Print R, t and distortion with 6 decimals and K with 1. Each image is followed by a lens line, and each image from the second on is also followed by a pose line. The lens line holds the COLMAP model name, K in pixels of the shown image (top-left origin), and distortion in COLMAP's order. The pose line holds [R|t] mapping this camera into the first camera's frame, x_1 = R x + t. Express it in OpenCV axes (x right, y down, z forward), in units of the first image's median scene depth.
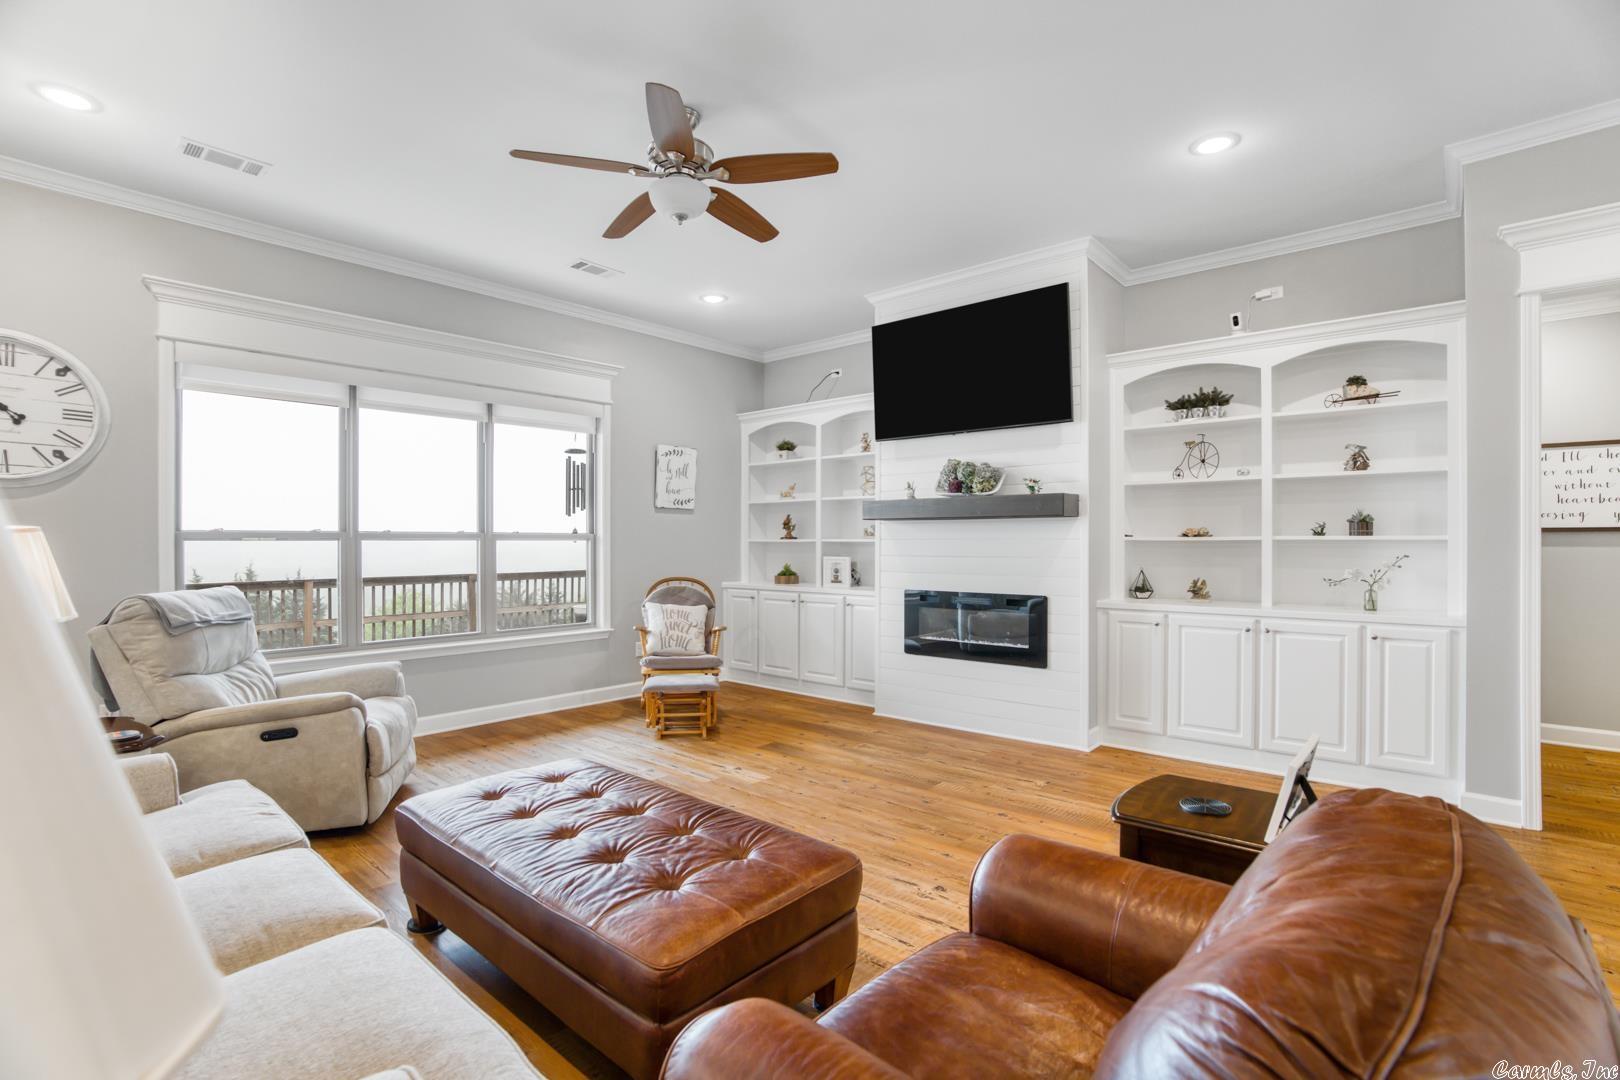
lens RADIAL K [[747.0, 0, 806.8], [0, 747.0, 545.9], [0, 0, 1]] dist [-0.031679, 0.000053]
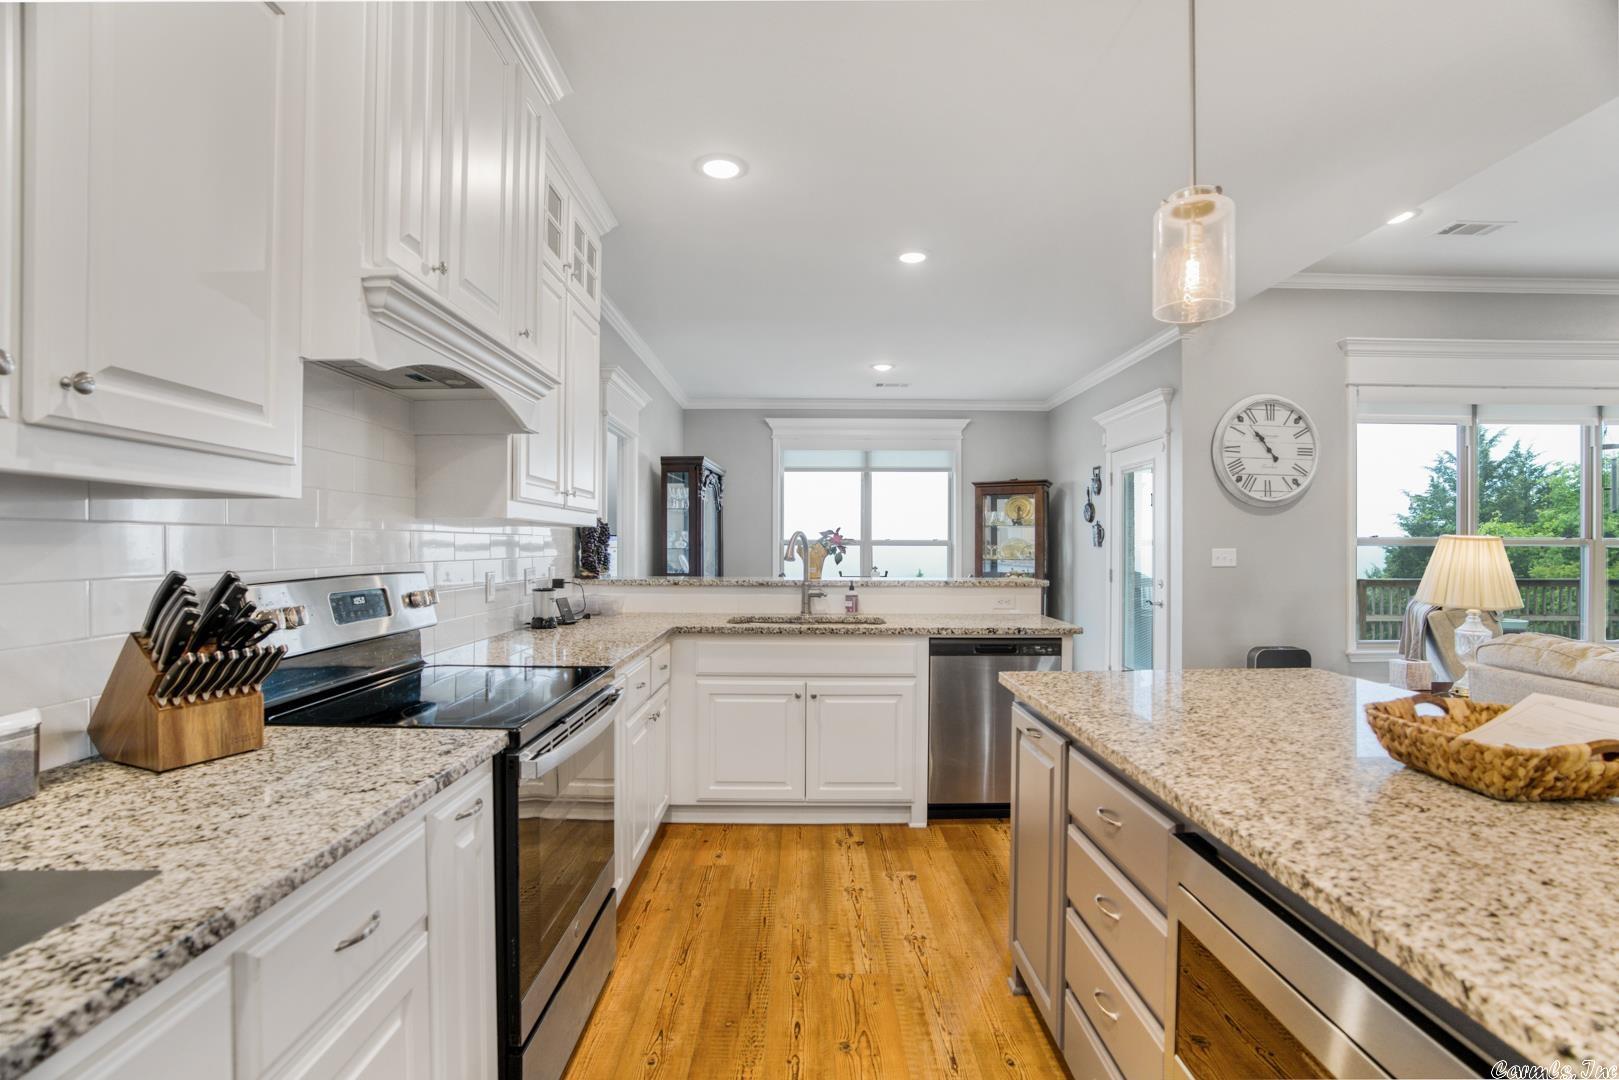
lens RADIAL K [[746.5, 0, 806.3], [0, 746.5, 545.9], [0, 0, 1]] dist [-0.031679, 0.000053]
pose [[0.673387, 0.008546, -0.739241, -0.582296], [-0.011026, 0.999938, 0.001516, 0.000335], [0.739208, 0.007130, 0.673440, -0.546797]]
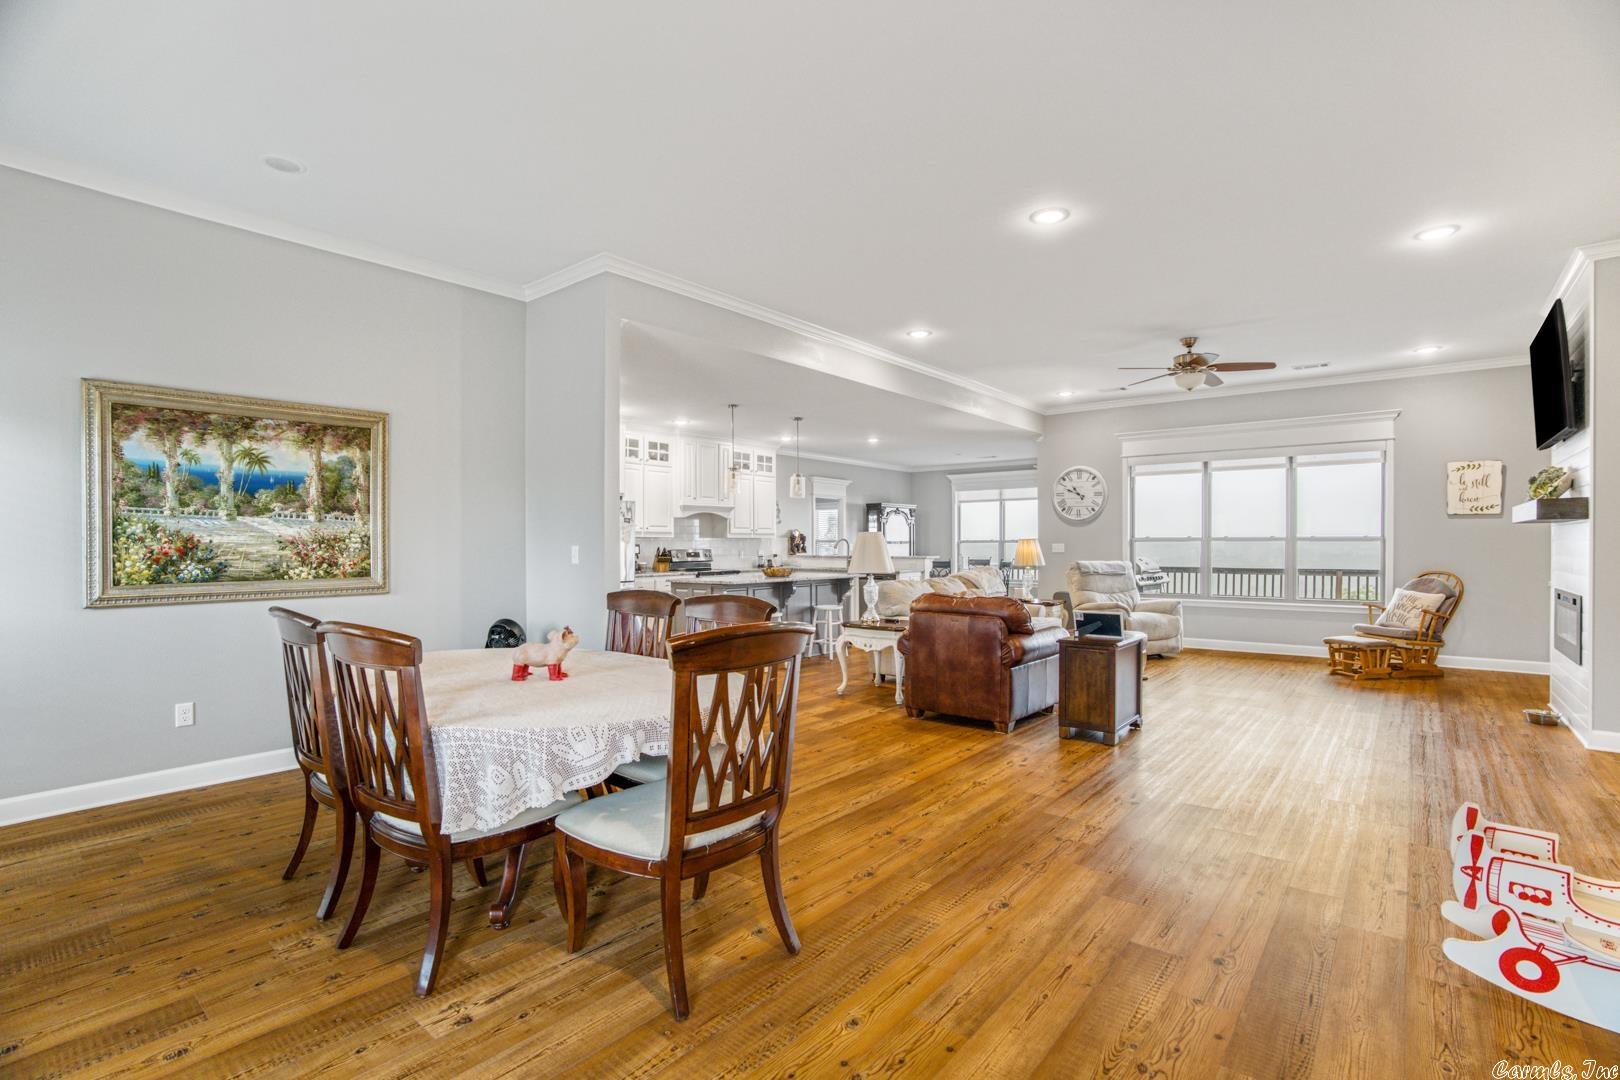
lens RADIAL K [[747.0, 0, 806.8], [0, 747.0, 545.9], [0, 0, 1]] dist [-0.031679, 0.000053]
pose [[0.042681, 0.007333, -0.999062, 1.511215], [-0.003406, 0.999968, 0.007194, -0.008195], [0.999083, 0.003096, 0.042704, -0.151680]]
